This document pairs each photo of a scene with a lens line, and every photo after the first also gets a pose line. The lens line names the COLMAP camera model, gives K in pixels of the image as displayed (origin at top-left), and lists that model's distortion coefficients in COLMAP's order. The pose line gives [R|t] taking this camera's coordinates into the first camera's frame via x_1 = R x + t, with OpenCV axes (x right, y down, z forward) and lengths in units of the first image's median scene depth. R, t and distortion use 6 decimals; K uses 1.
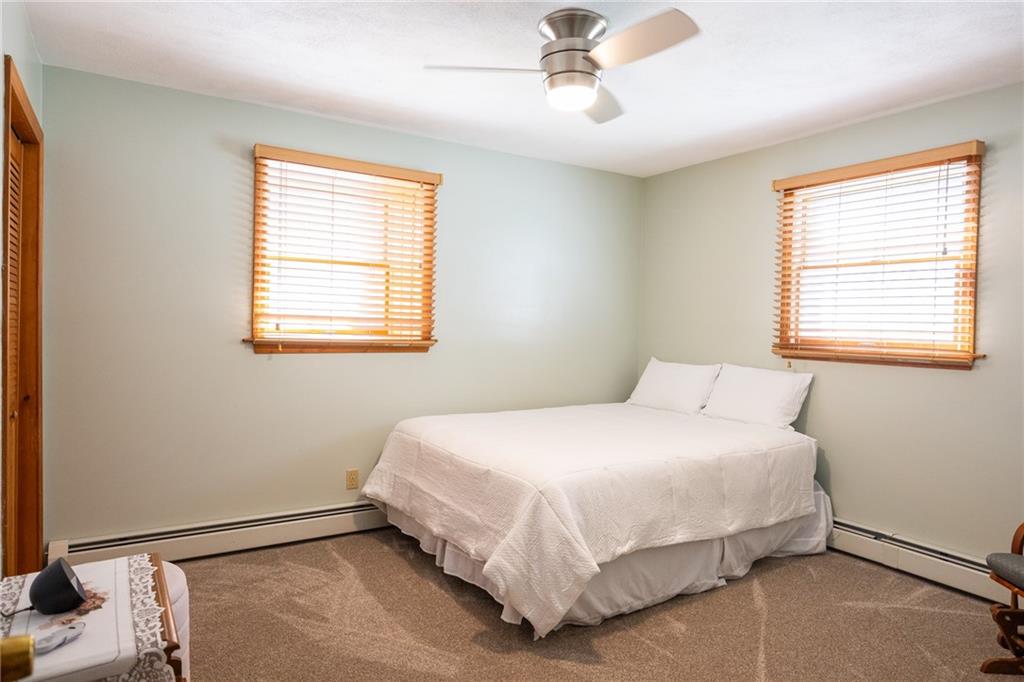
lens RADIAL K [[638.9, 0, 514.8], [0, 638.9, 339.9], [0, 0, 1]] dist [0.003564, 0.000413]
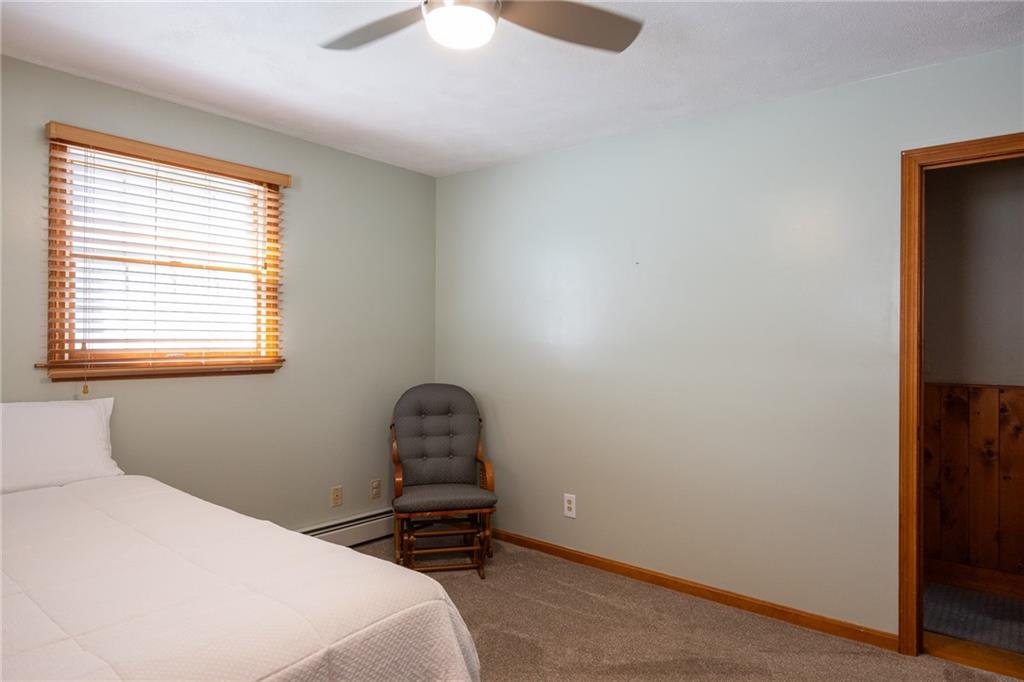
lens RADIAL K [[638.9, 0, 514.7], [0, 638.9, 340.7], [0, 0, 1]] dist [0.003564, 0.000413]
pose [[-0.324329, -0.024381, 0.945630, -0.437346], [0.014354, 0.999426, 0.030691, -0.033864], [-0.945836, 0.023528, -0.323793, 0.835660]]
